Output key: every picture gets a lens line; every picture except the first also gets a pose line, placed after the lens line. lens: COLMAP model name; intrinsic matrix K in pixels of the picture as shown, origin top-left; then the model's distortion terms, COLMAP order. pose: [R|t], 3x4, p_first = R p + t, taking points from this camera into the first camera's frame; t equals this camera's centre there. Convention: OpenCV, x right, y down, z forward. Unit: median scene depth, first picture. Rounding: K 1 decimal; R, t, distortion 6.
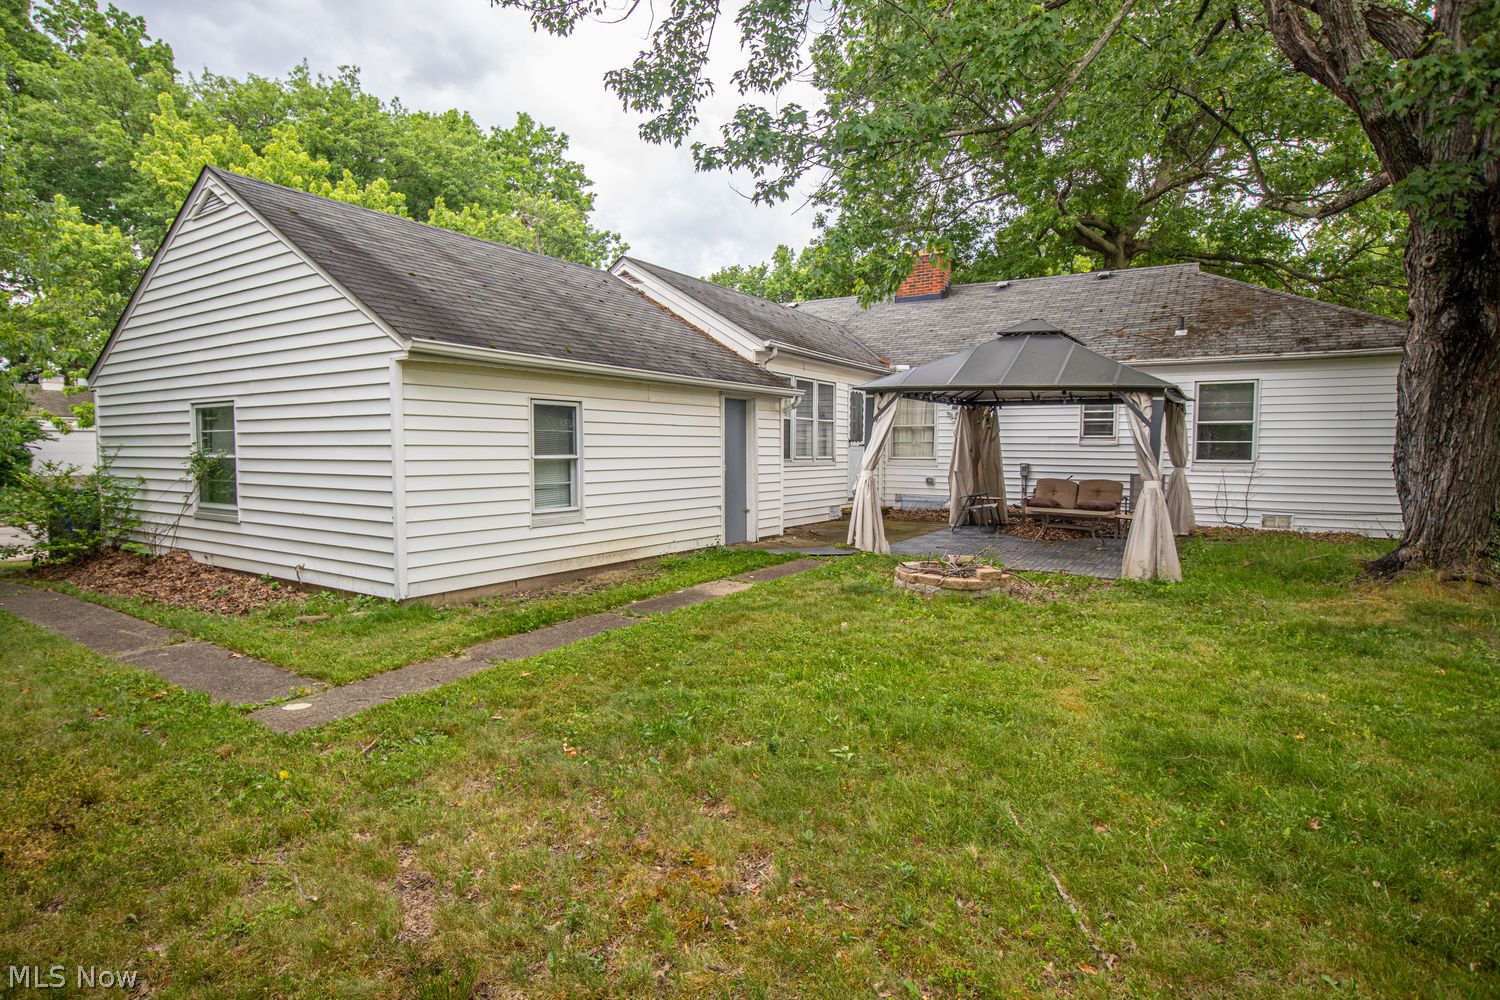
lens RADIAL K [[779.7, 0, 759.3], [0, 779.7, 501.8], [0, 0, 1]] dist [-0.045994, 0.012951]
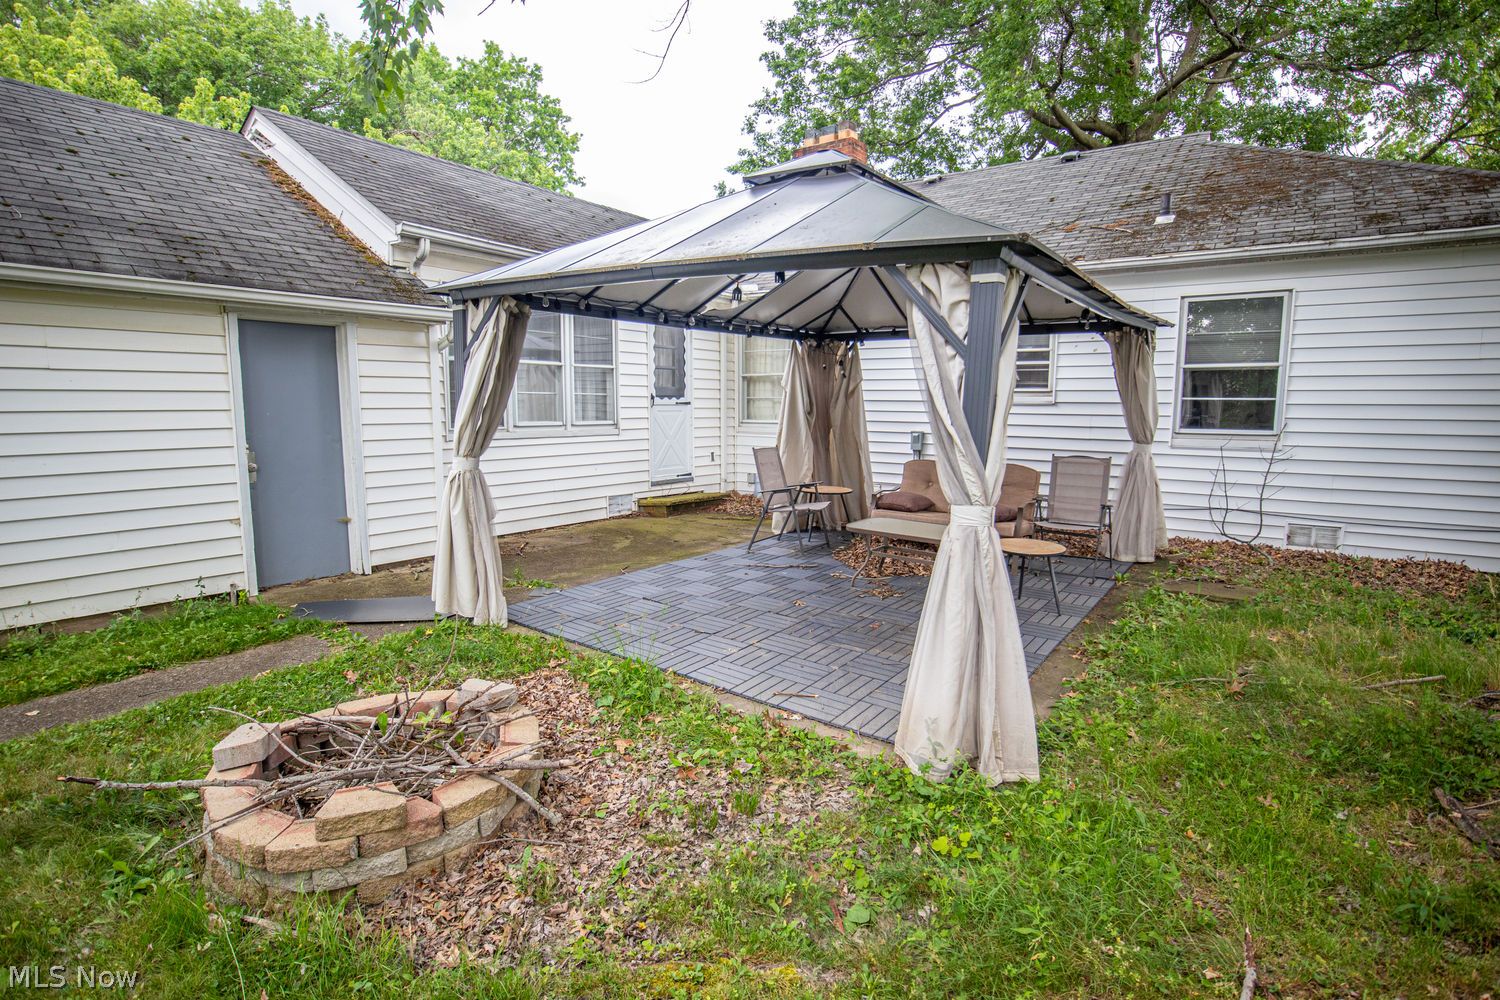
lens RADIAL K [[746.4, 0, 762.2], [0, 746.4, 499.3], [0, 0, 1]] dist [-0.039021, 0.005664]
pose [[0.998667, 0.007652, -0.051055, 0.269466], [-0.004626, 0.998239, 0.059133, -0.031851], [0.051418, -0.058818, 0.996944, 0.401622]]
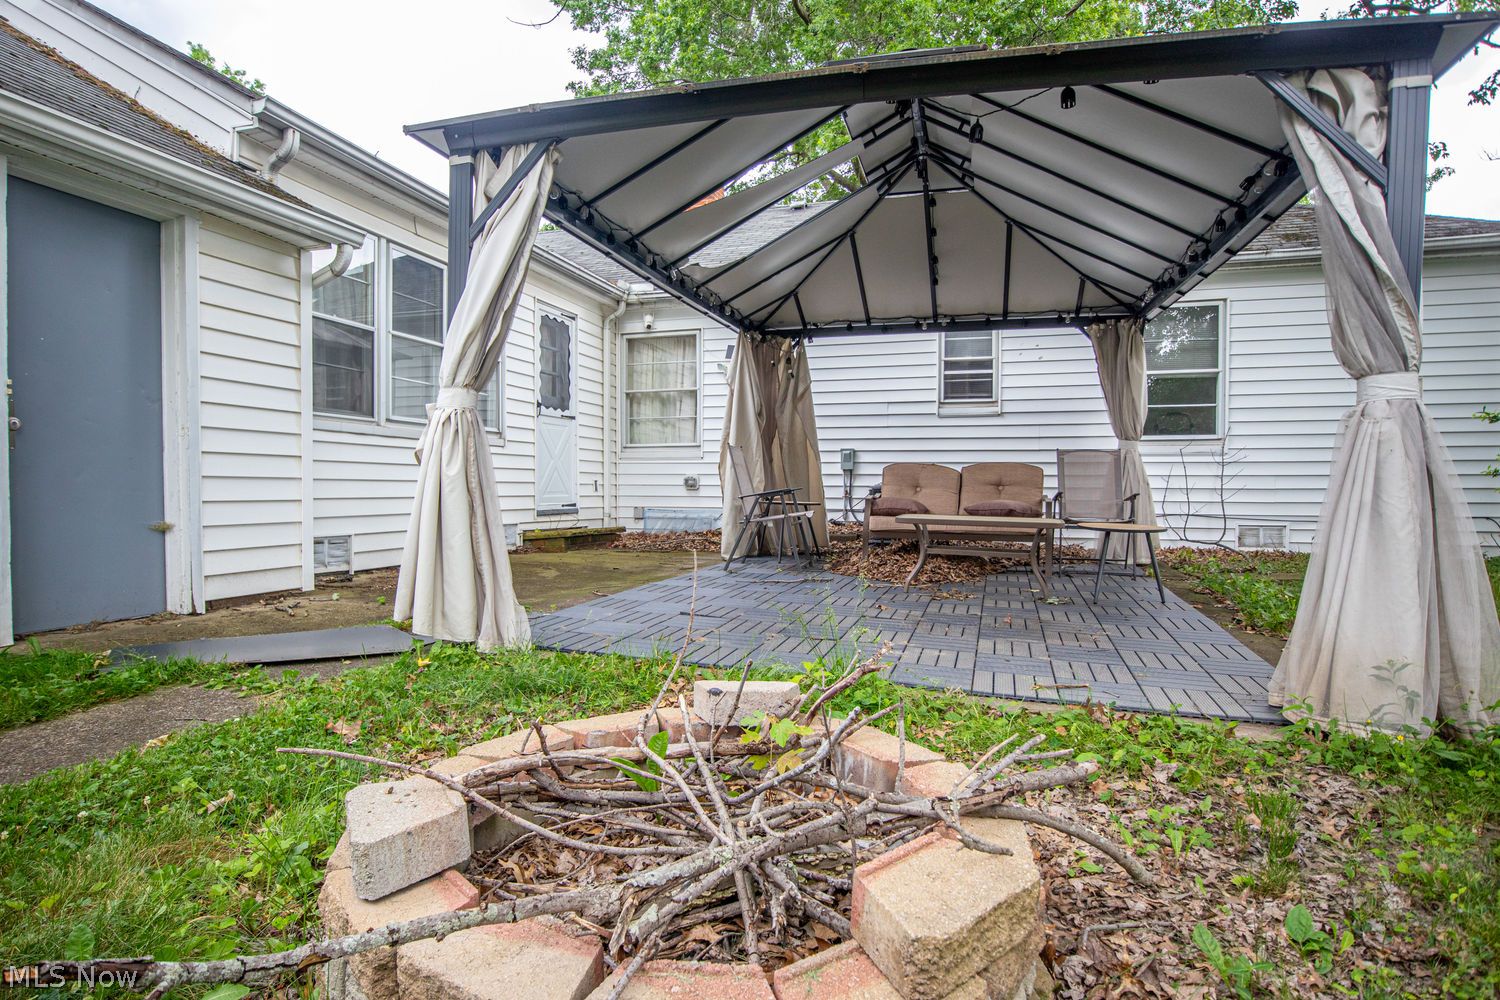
lens RADIAL K [[779.7, 0, 753.5], [0, 779.7, 507.1], [0, 0, 1]] dist [-0.045994, 0.012951]
pose [[0.965114, -0.007825, 0.261713, 0.130954], [0.018582, 0.999080, -0.038655, 0.017511], [-0.261170, 0.042170, 0.964371, 0.499414]]
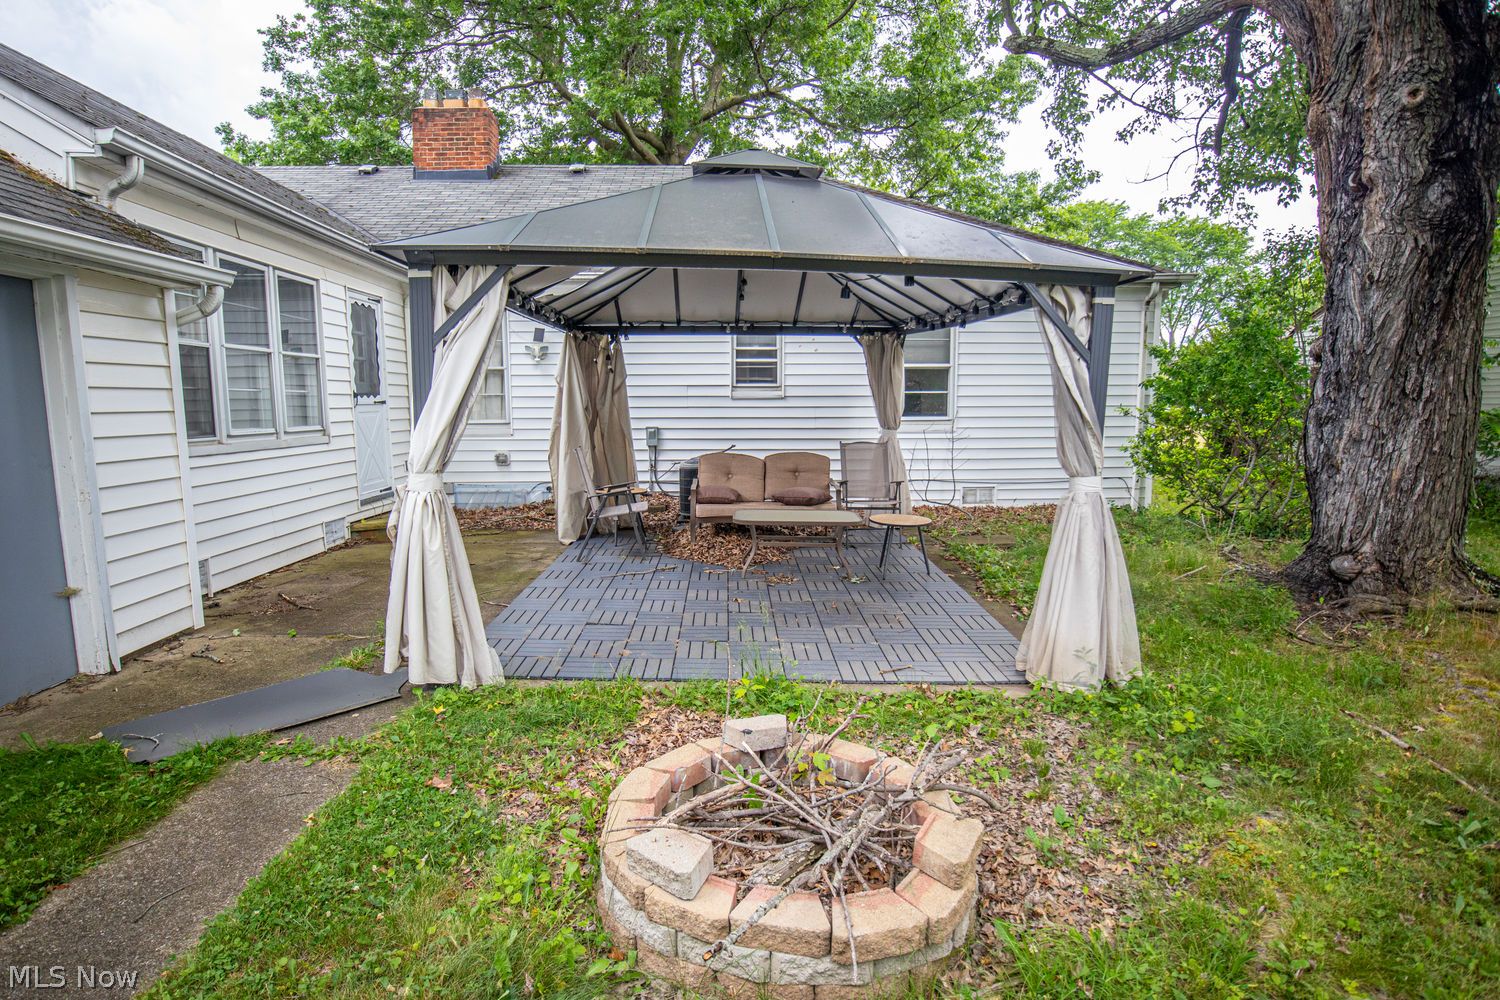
lens RADIAL K [[779.7, 0, 748.2], [0, 779.7, 495.6], [0, 0, 1]] dist [-0.045994, 0.012951]
pose [[0.827266, -0.075873, 0.556664, 0.044099], [0.046106, 0.996665, 0.067328, -0.035770], [-0.559915, -0.030033, 0.828005, 0.454730]]
